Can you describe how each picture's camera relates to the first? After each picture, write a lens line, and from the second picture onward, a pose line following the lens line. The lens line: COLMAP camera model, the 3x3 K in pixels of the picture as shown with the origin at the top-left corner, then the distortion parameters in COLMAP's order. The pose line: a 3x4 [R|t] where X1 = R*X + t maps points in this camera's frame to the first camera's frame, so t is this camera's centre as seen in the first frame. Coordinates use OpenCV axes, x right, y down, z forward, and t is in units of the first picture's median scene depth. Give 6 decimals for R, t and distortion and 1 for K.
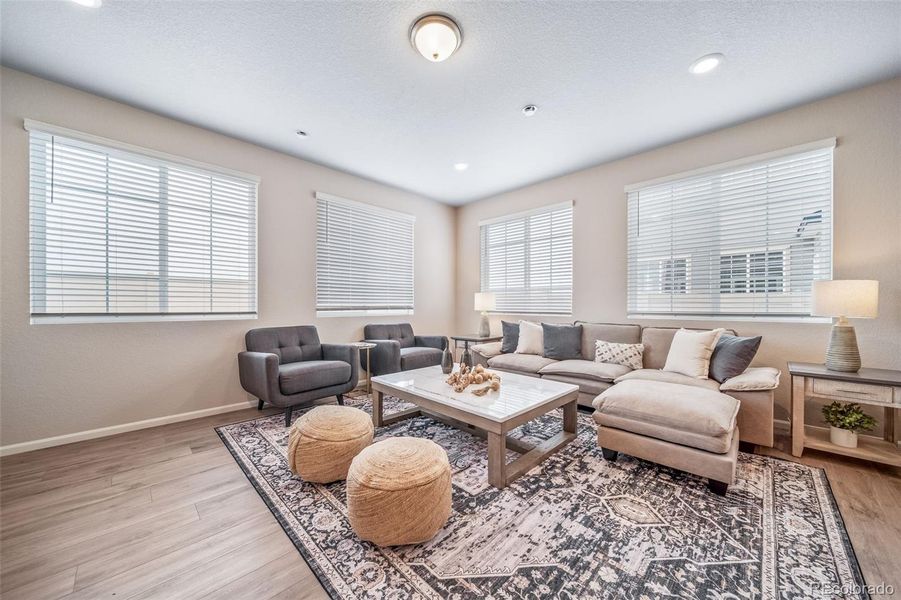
lens RADIAL K [[321.9, 0, 451.4], [0, 321.9, 303.5], [0, 0, 1]] dist [-0.003446, -0.000776]
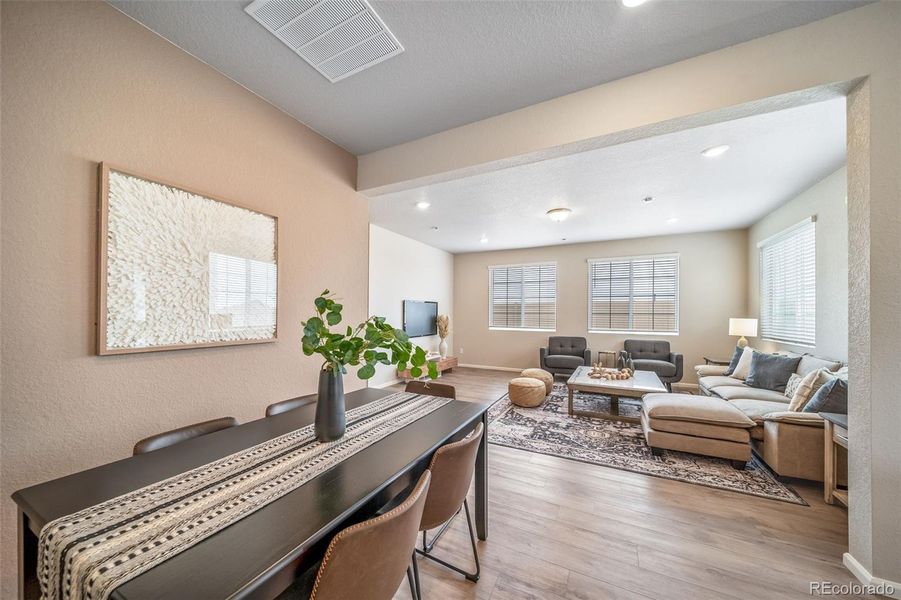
lens RADIAL K [[321.9, 0, 442.0], [0, 321.9, 314.2], [0, 0, 1]] dist [-0.003446, -0.000776]
pose [[0.287704, -0.001902, -0.957718, 1.959818], [-0.003154, 0.999991, -0.002933, -0.093034], [0.957714, 0.003865, 0.287695, -0.452347]]
